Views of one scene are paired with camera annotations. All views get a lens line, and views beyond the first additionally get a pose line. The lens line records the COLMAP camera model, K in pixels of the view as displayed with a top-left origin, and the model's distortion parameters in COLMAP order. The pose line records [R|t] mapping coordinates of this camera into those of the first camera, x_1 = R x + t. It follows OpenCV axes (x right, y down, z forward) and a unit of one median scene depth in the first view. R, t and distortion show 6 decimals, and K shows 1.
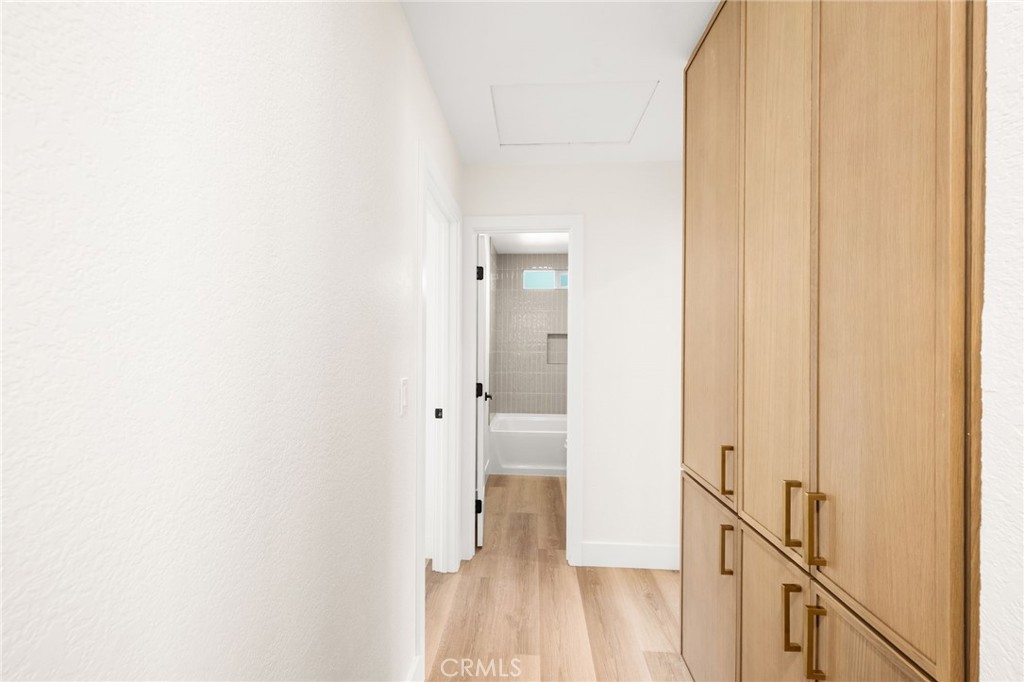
lens RADIAL K [[416.0, 0, 511.8], [0, 416.0, 343.4], [0, 0, 1]] dist [0.010820, 0.000027]
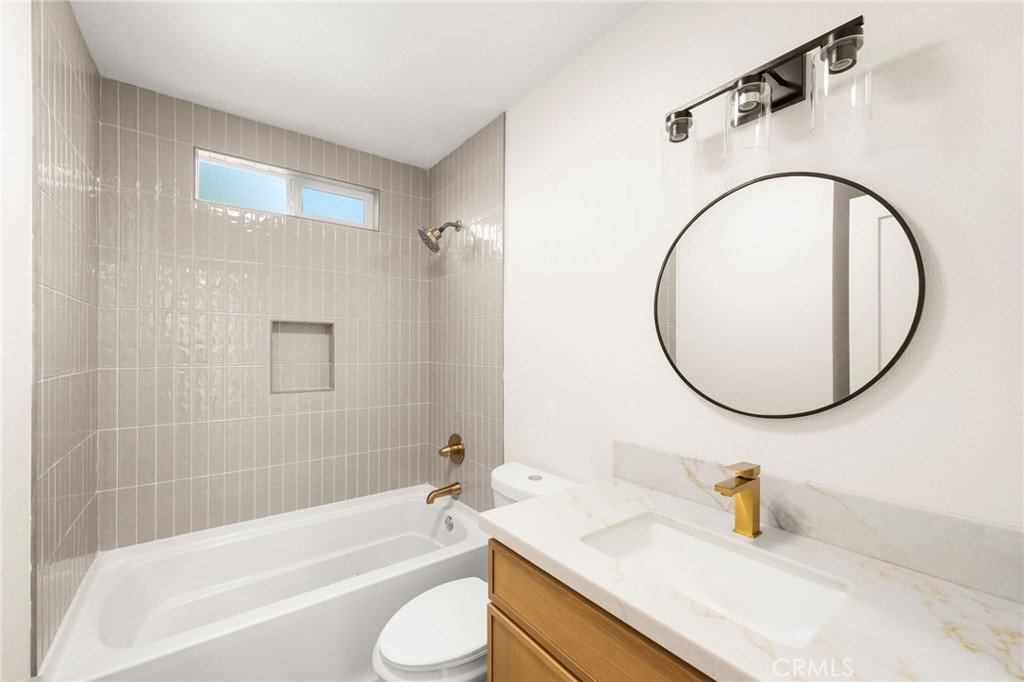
lens RADIAL K [[416.0, 0, 507.2], [0, 416.0, 345.3], [0, 0, 1]] dist [0.010820, 0.000027]
pose [[0.763390, -0.002344, 0.645934, -0.003950], [-0.001497, 0.999984, 0.005399, -0.002236], [-0.645936, -0.005088, 0.763374, 0.704904]]
